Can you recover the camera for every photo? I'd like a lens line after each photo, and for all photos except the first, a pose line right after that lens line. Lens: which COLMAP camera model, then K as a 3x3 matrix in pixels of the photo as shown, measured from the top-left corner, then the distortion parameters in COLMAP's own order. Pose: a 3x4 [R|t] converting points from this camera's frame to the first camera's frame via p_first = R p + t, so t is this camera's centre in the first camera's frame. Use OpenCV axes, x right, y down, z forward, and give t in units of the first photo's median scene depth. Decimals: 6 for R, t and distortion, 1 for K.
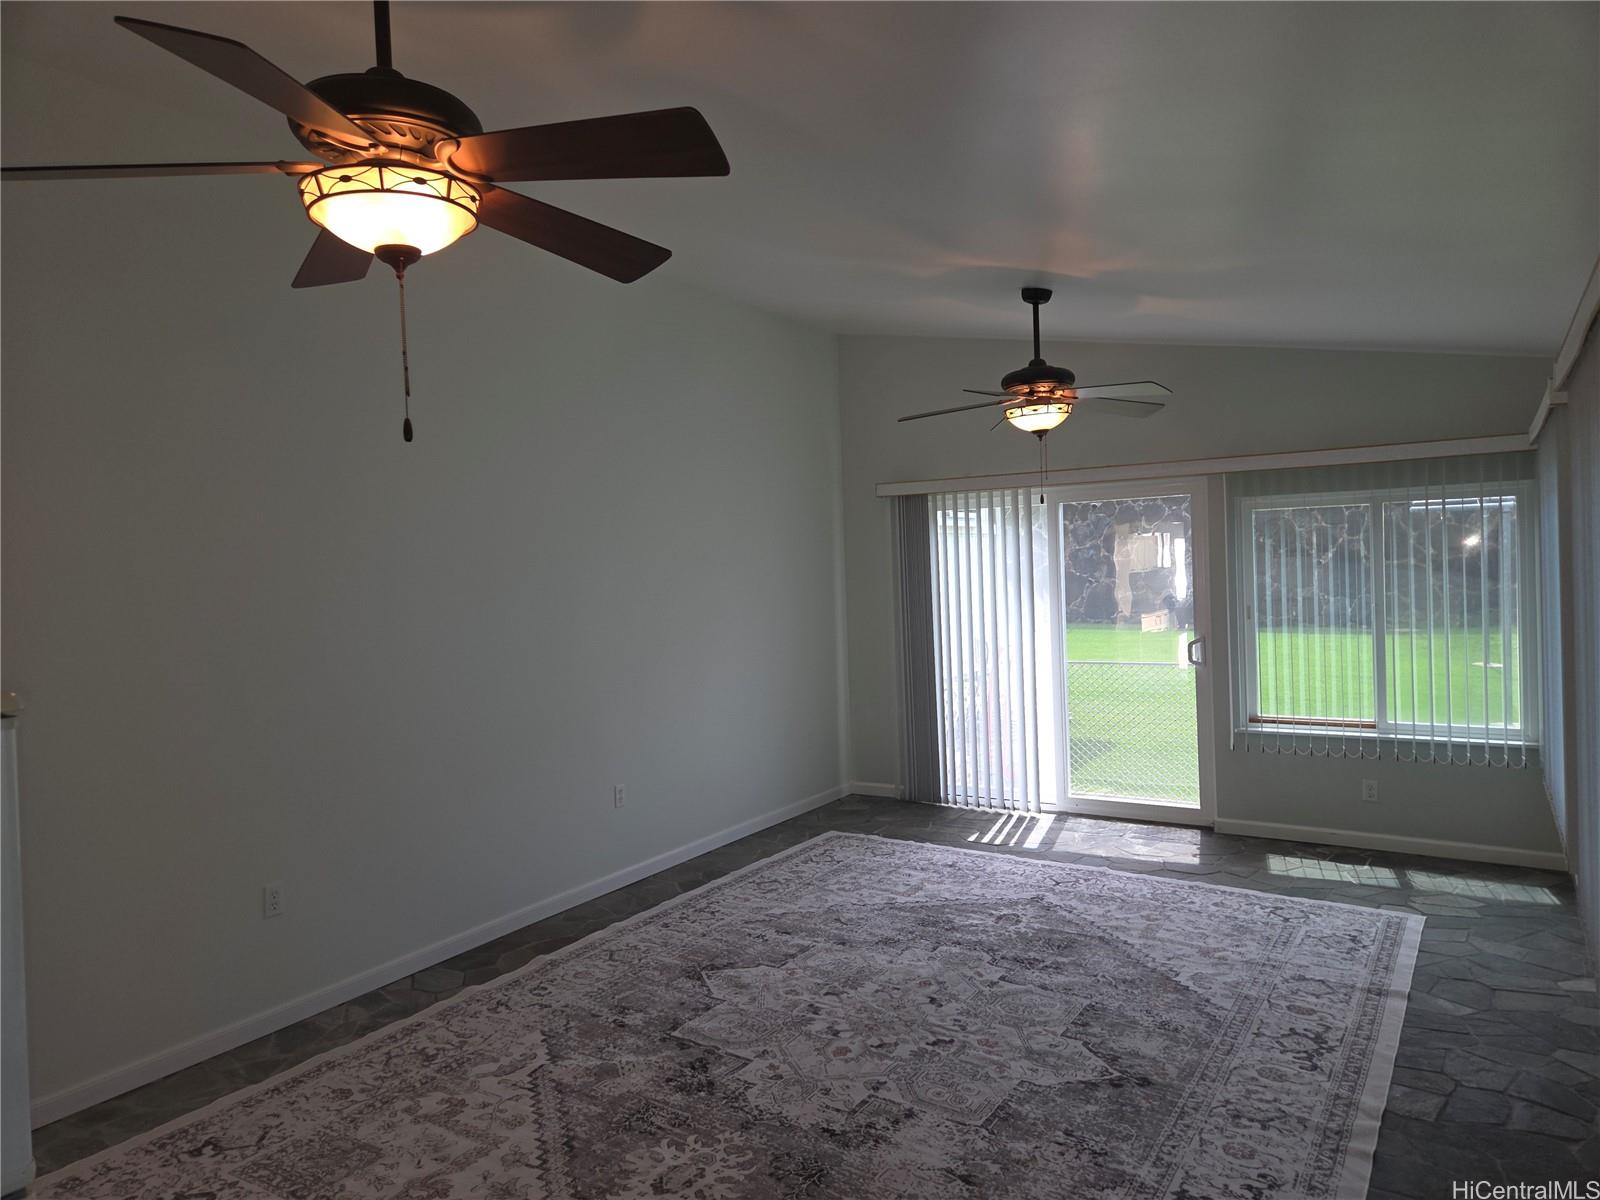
lens RADIAL K [[1070.0, 0, 801.4], [0, 1070.0, 592.4], [0, 0, 1]] dist [0.091294, -0.083144]
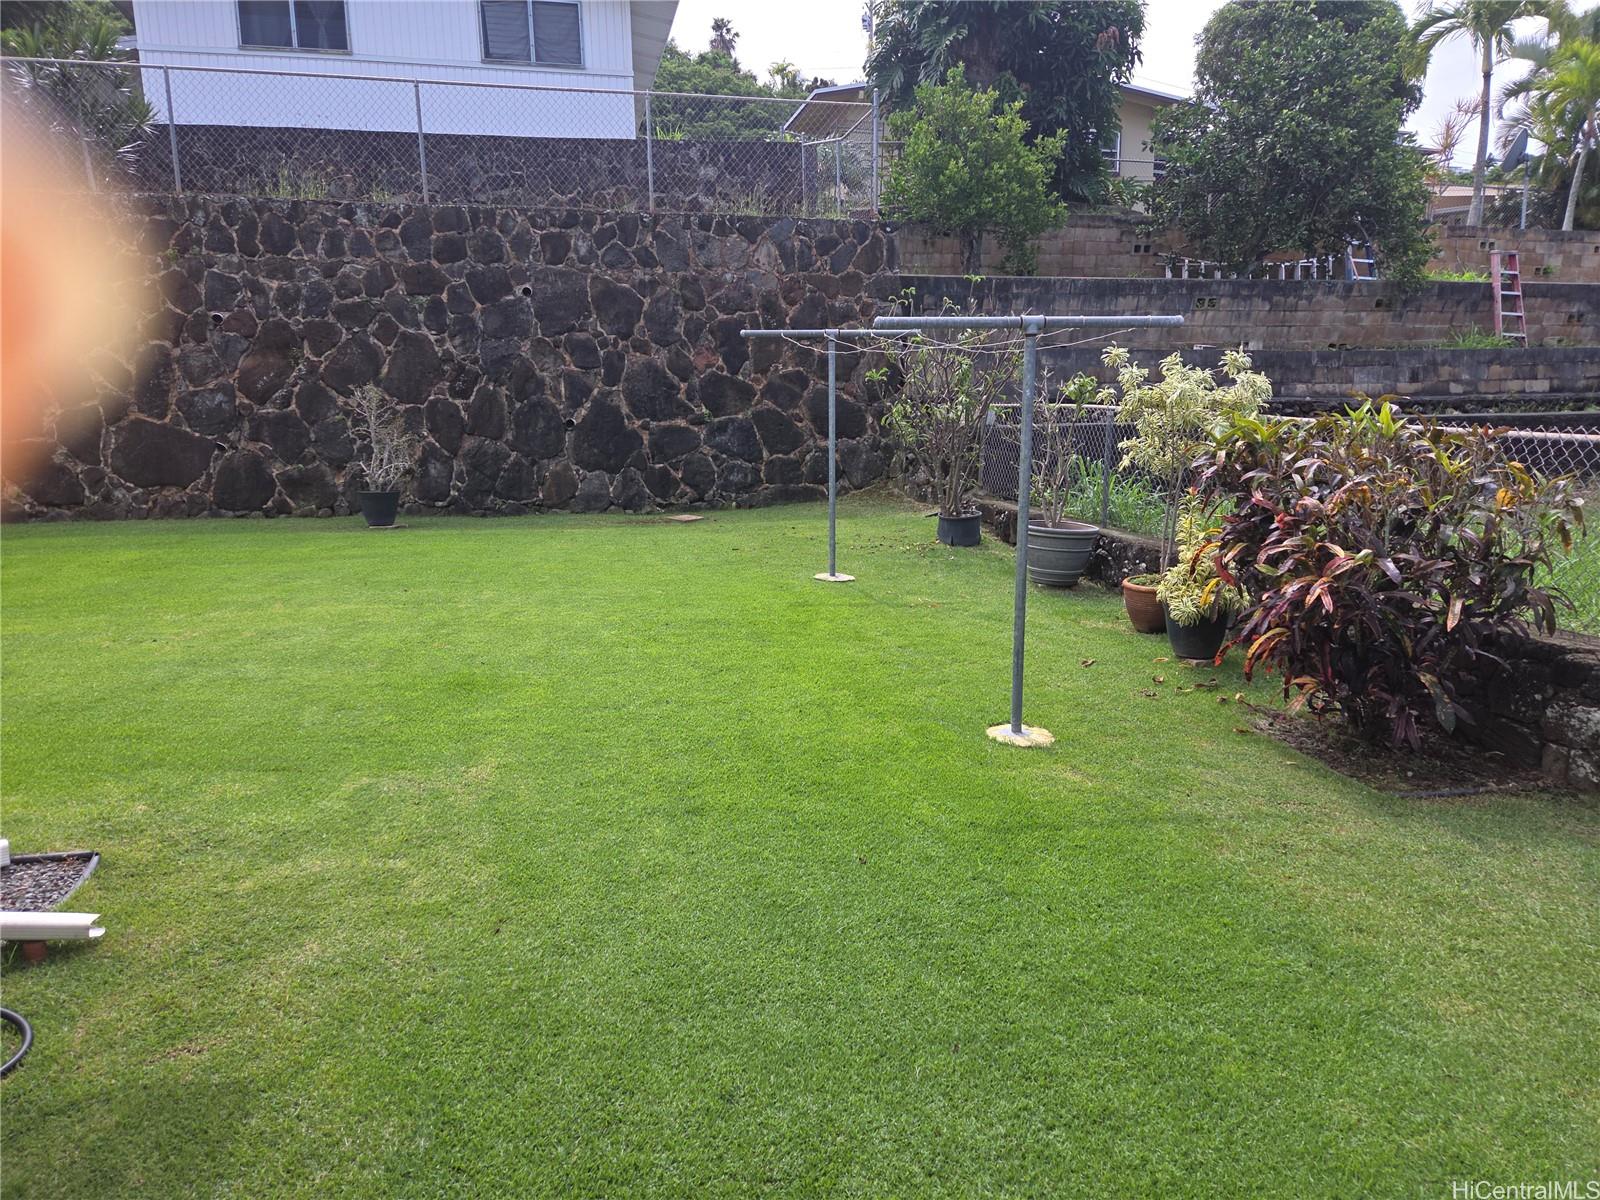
lens RADIAL K [[1064.9, 0, 785.0], [0, 1064.9, 601.8], [0, 0, 1]] dist [0.089082, -0.080393]
pose [[0.756474, -0.097072, 0.646780, 0.540918], [0.005678, 0.989862, 0.141921, -0.046227], [-0.653999, -0.103687, 0.749356, 1.691302]]
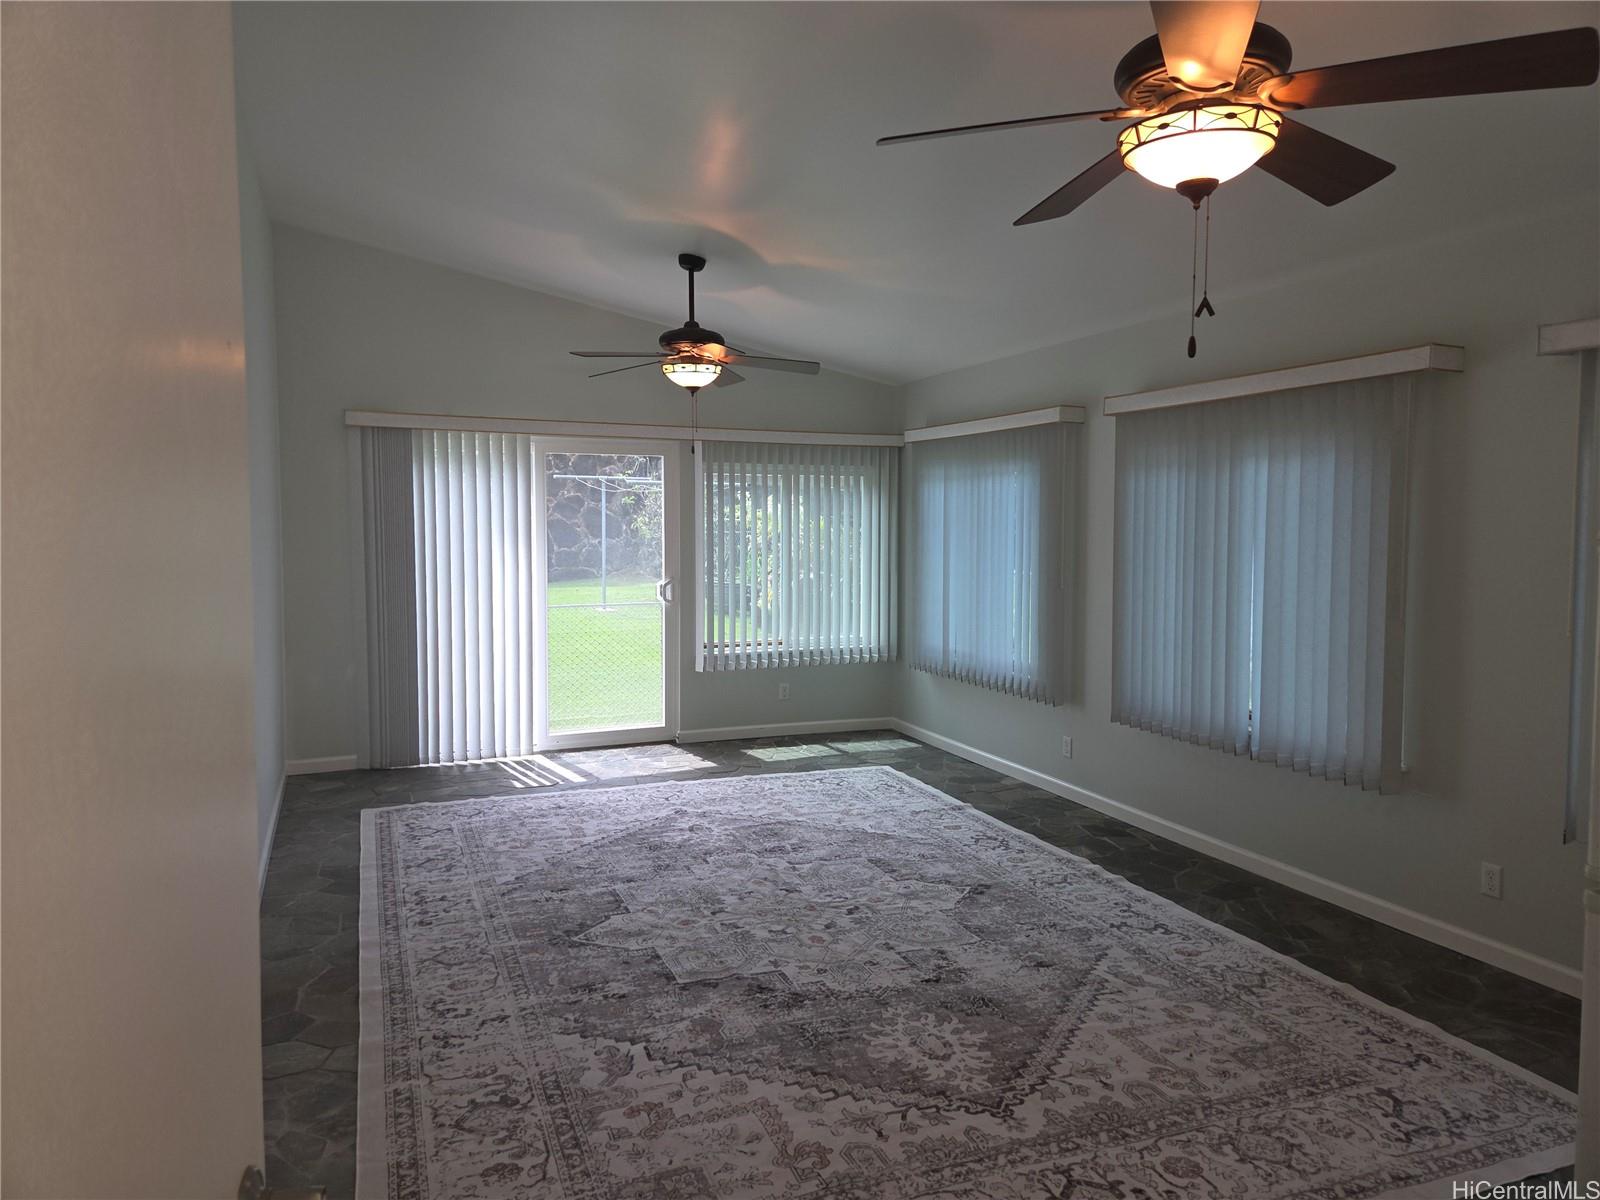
lens RADIAL K [[1063.9, 0, 793.5], [0, 1063.9, 577.9], [0, 0, 1]] dist [0.093718, -0.081129]
pose [[0.581376, -0.010109, 0.813572, -0.810295], [-0.002355, 0.999898, 0.014107, 0.039114], [-0.813631, -0.010117, 0.581293, 0.369092]]
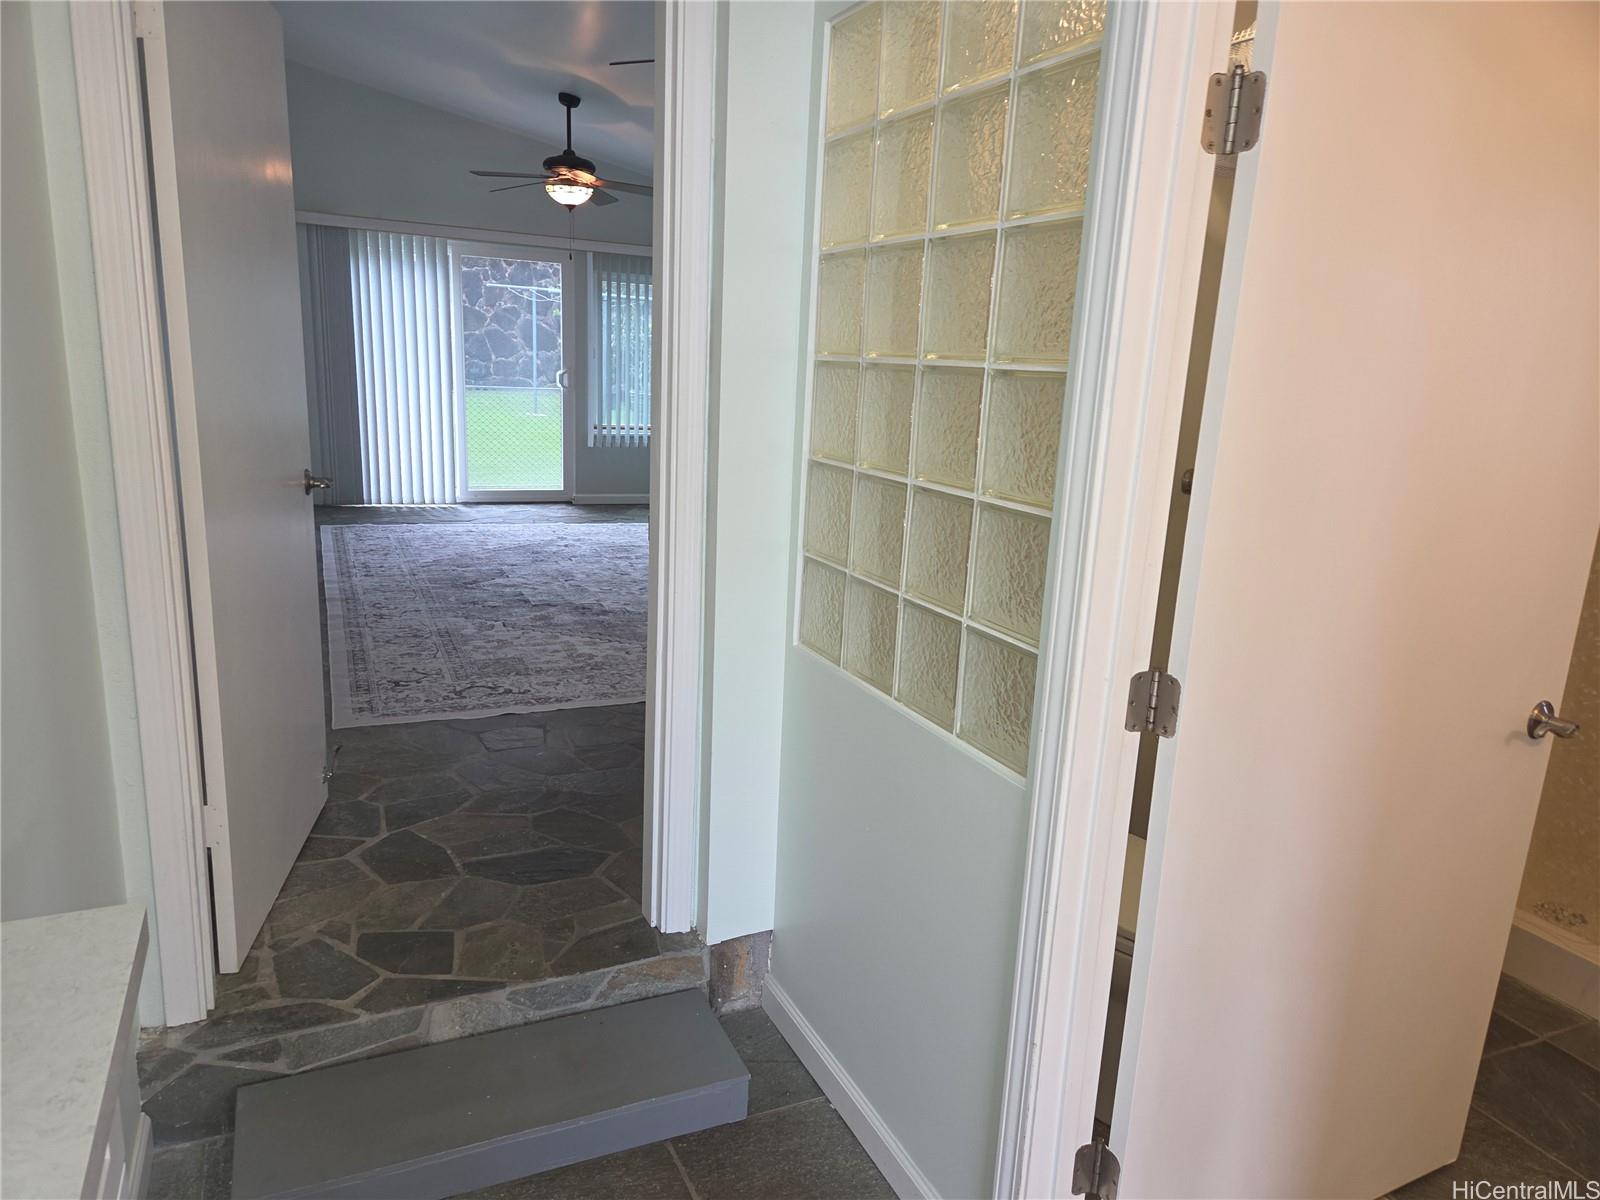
lens RADIAL K [[1064.9, 0, 785.0], [0, 1064.9, 601.8], [0, 0, 1]] dist [0.089082, -0.080393]
pose [[0.558166, -0.129420, 0.819574, -1.118549], [-0.044147, 0.981729, 0.185092, 0.113066], [-0.828554, -0.139494, 0.542254, -0.090085]]
